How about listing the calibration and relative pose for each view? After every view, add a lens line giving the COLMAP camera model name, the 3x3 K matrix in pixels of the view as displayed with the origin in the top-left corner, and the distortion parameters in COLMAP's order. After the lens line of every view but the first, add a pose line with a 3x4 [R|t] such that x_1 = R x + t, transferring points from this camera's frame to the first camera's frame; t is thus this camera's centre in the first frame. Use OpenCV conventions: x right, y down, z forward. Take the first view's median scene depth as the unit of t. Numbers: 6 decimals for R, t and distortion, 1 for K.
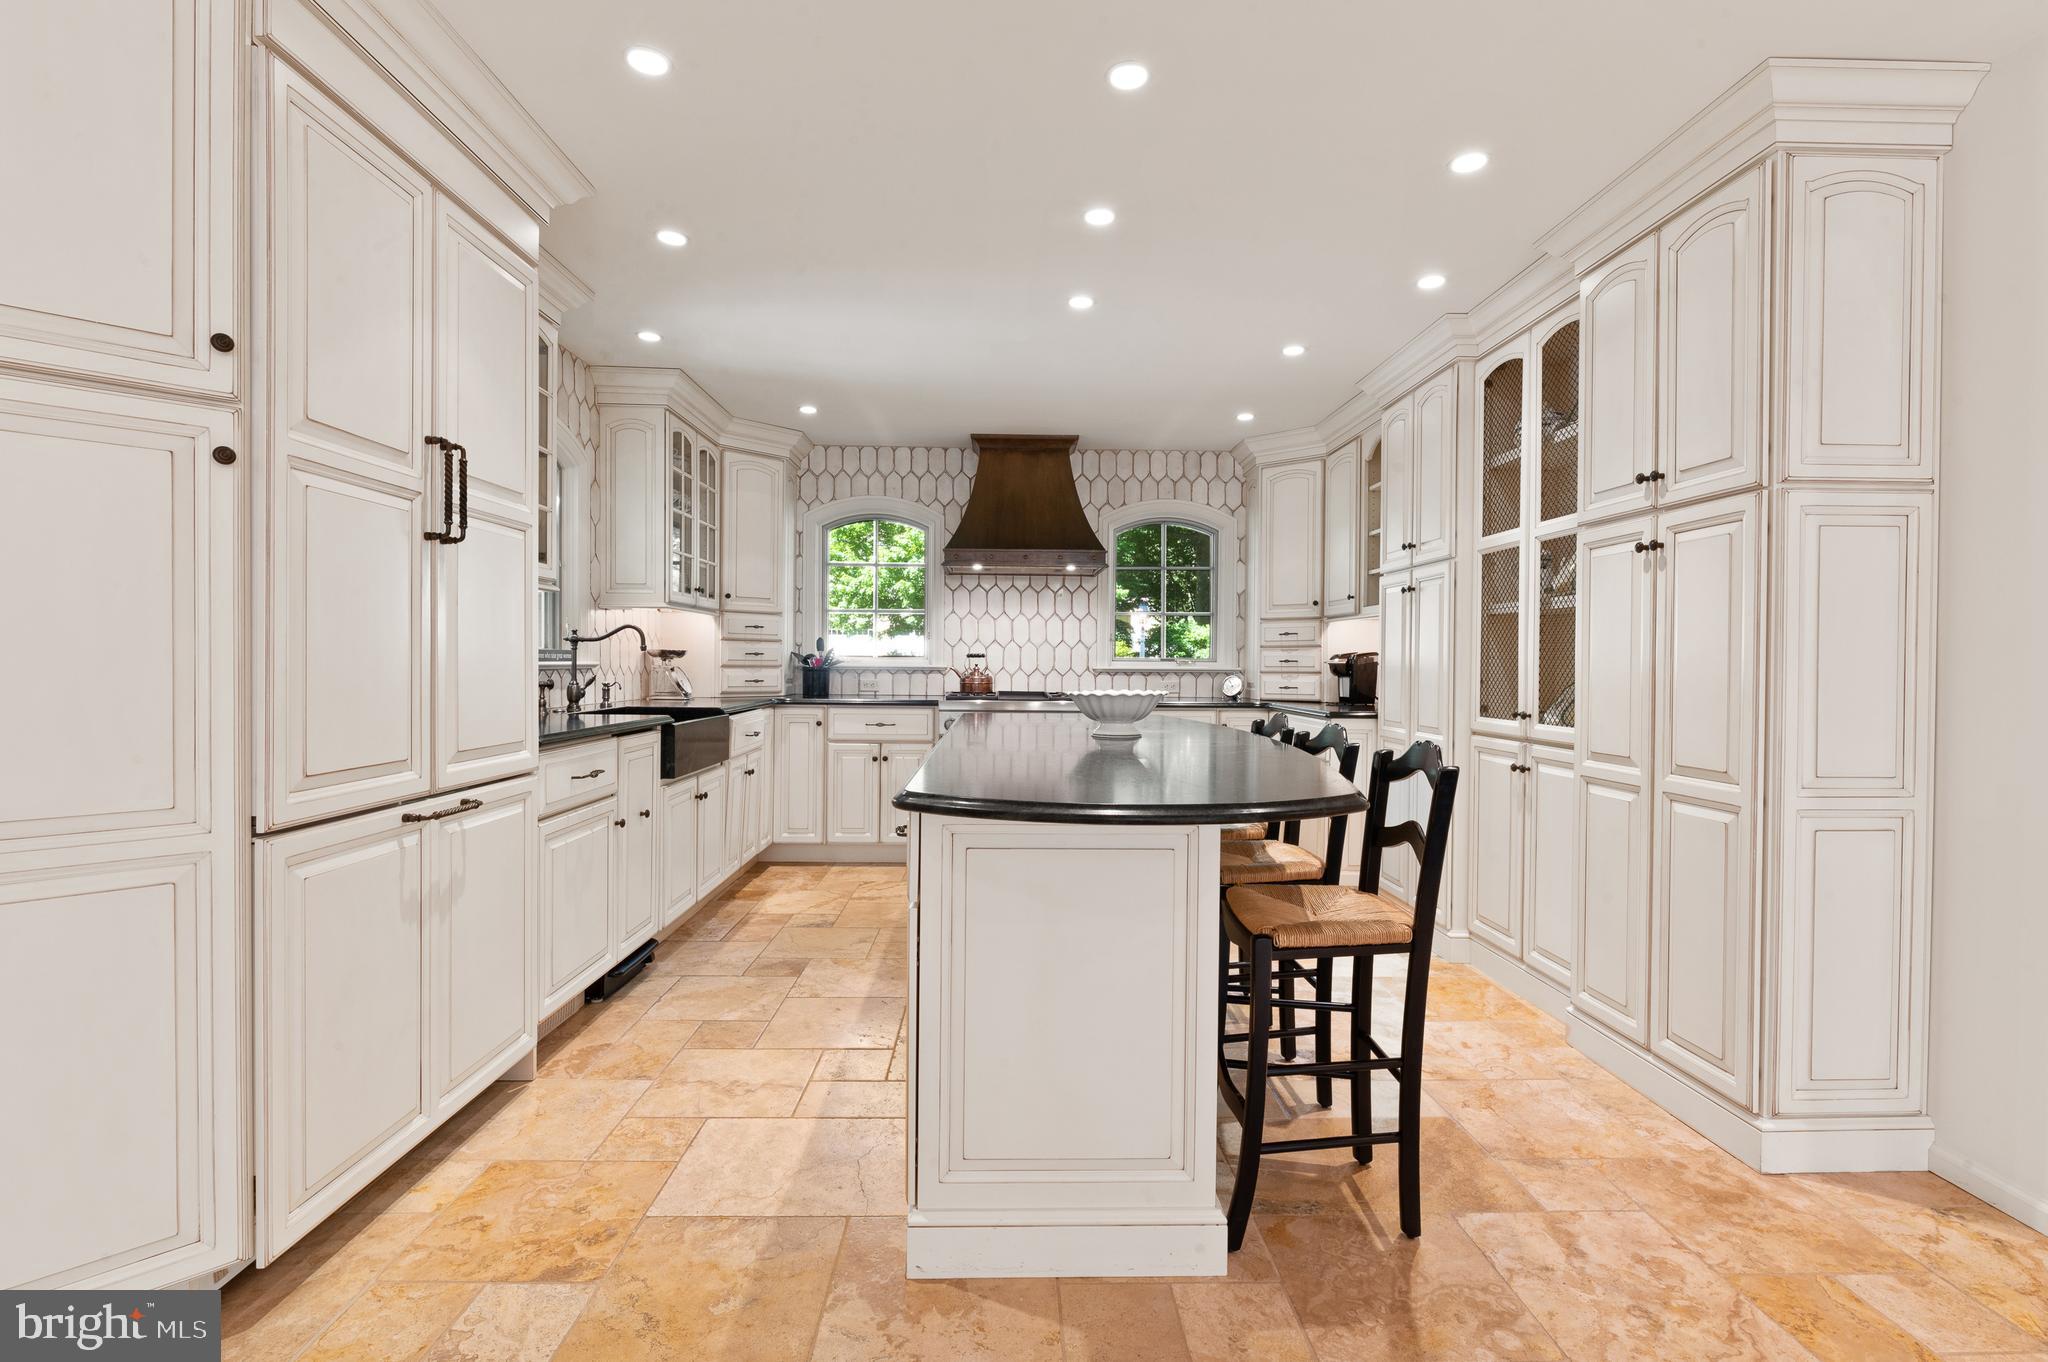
lens RADIAL K [[957.7, 0, 1034.5], [0, 957.7, 677.4], [0, 0, 1]] dist [-0.002100, -0.000828]
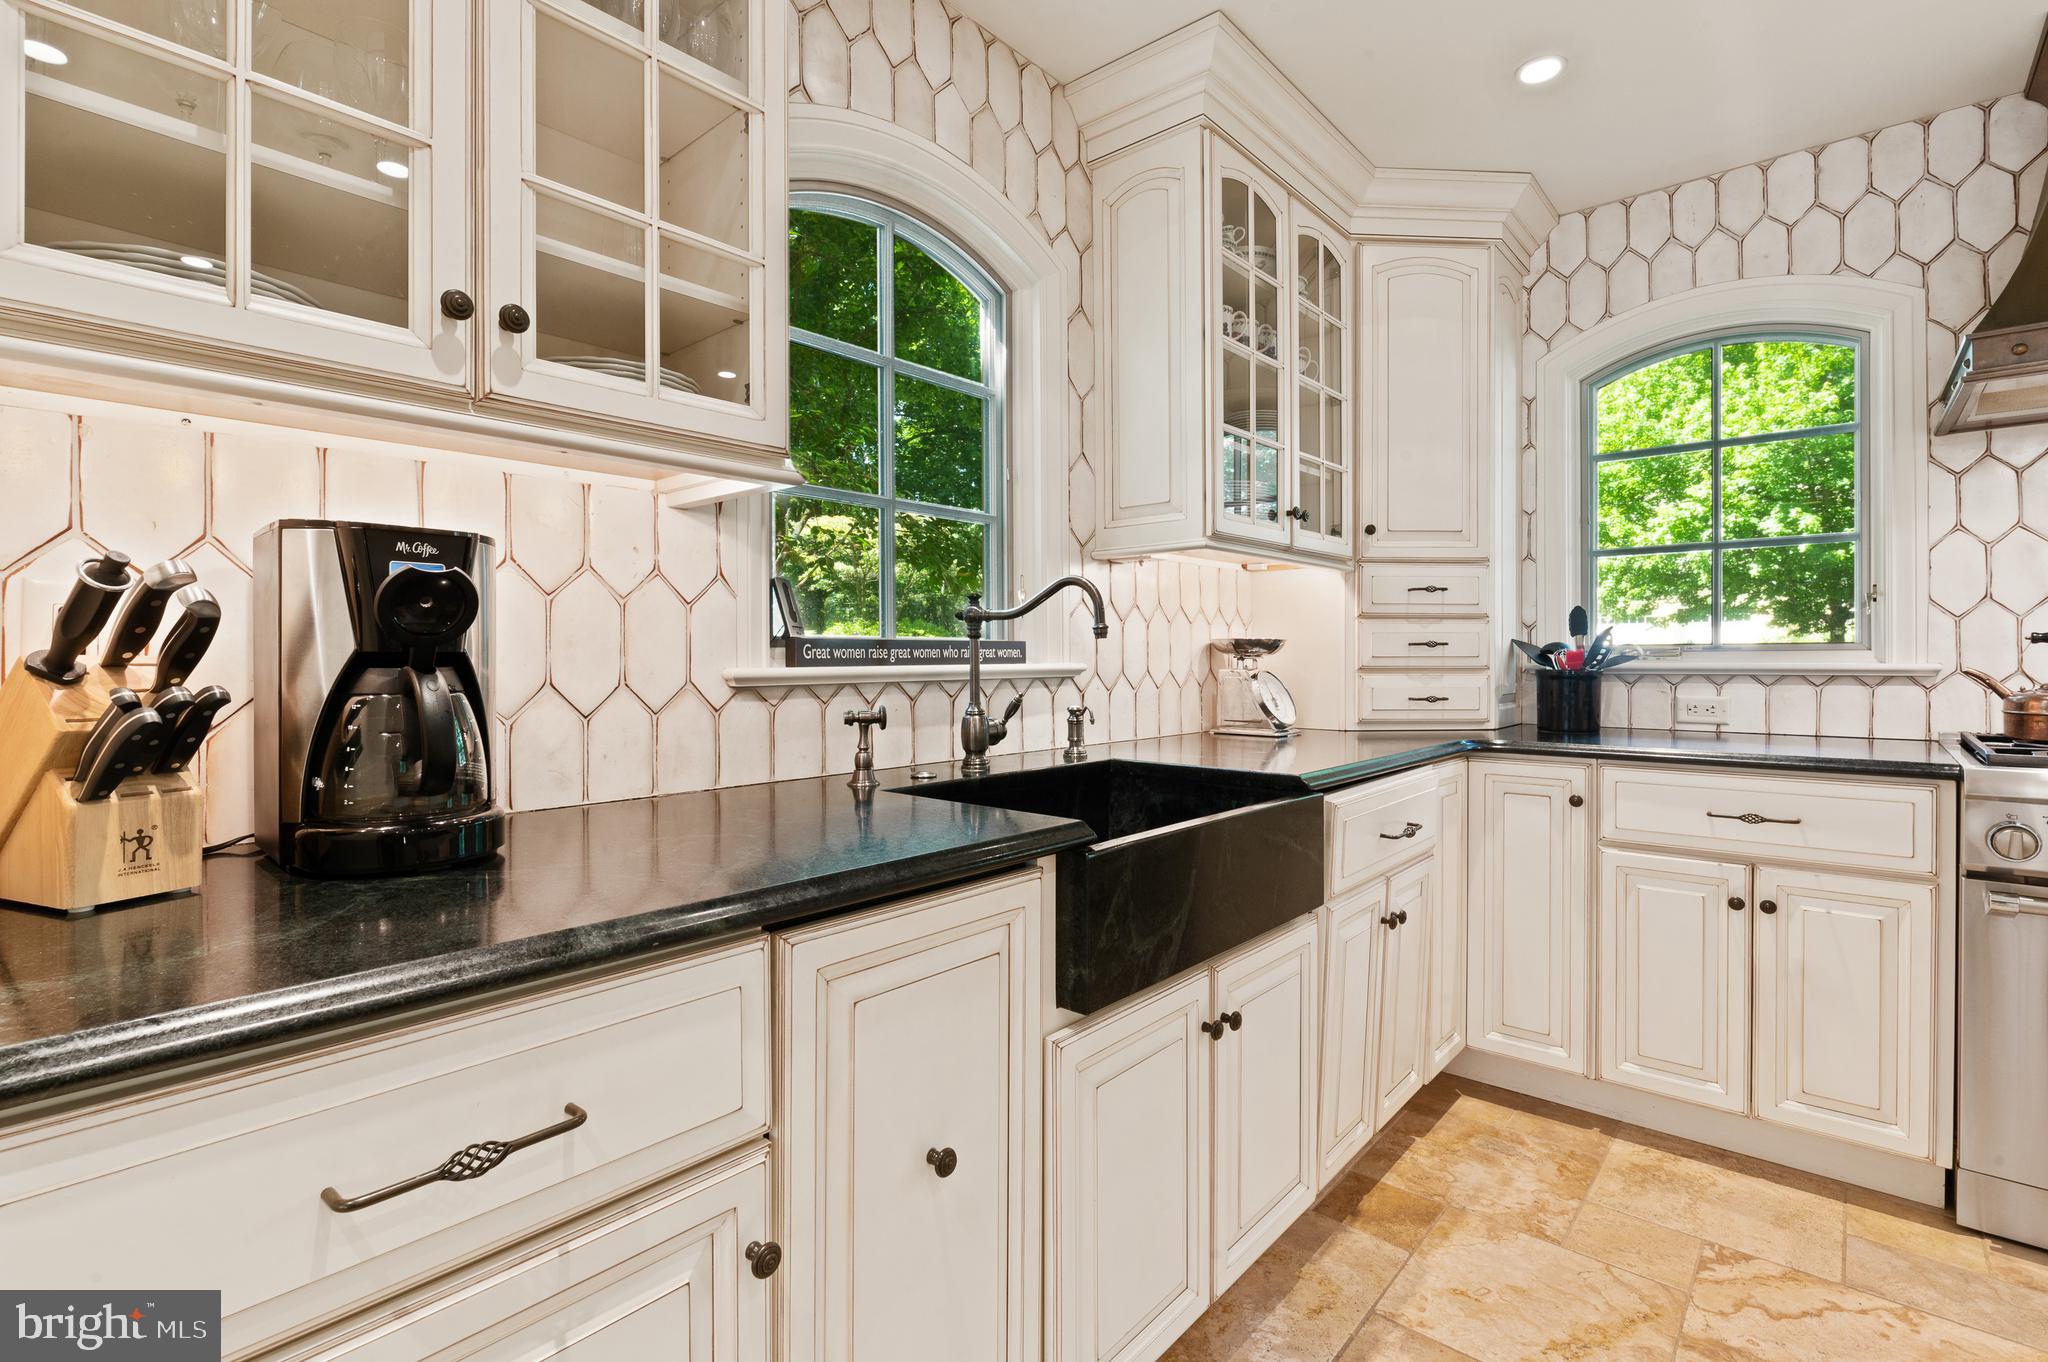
lens RADIAL K [[957.7, 0, 1017.6], [0, 957.7, 659.2], [0, 0, 1]] dist [-0.002100, -0.000828]
pose [[0.732565, -0.009835, -0.680626, -0.110351], [-0.001247, 0.999875, -0.015790, -0.008670], [0.680696, 0.012416, 0.732461, 0.489899]]
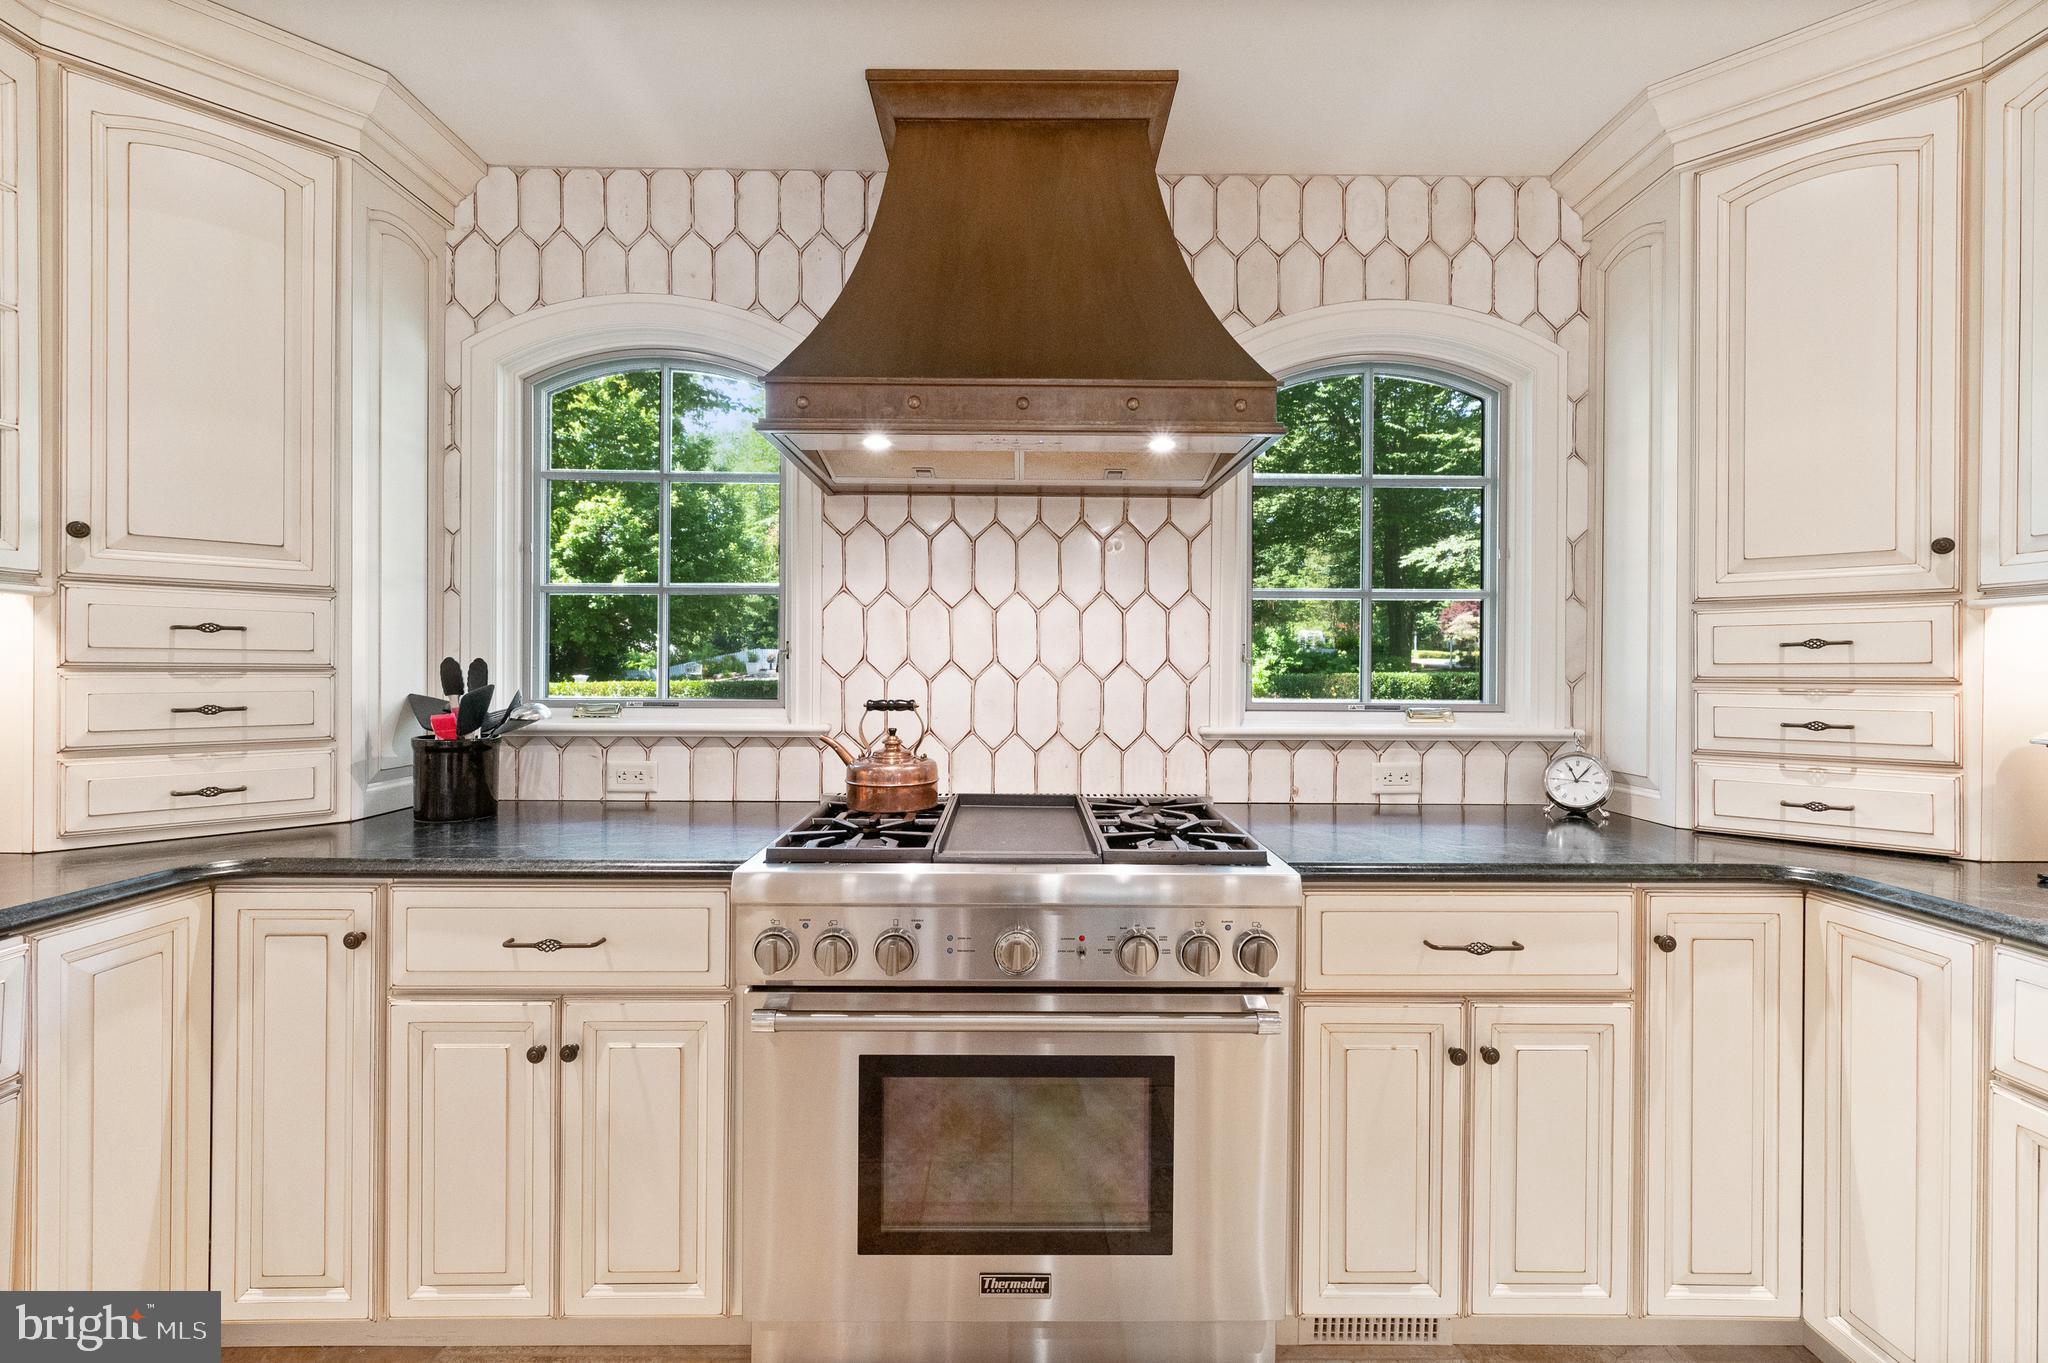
lens RADIAL K [[886.3, 0, 1033.4], [0, 886.3, 665.8], [0, 0, 1]] dist [0.005086, 0.000446]
pose [[0.999855, -0.003266, -0.016692, -0.001448], [0.003018, 0.999885, -0.014848, -0.033902], [0.016738, 0.014796, 0.999750, 0.689754]]
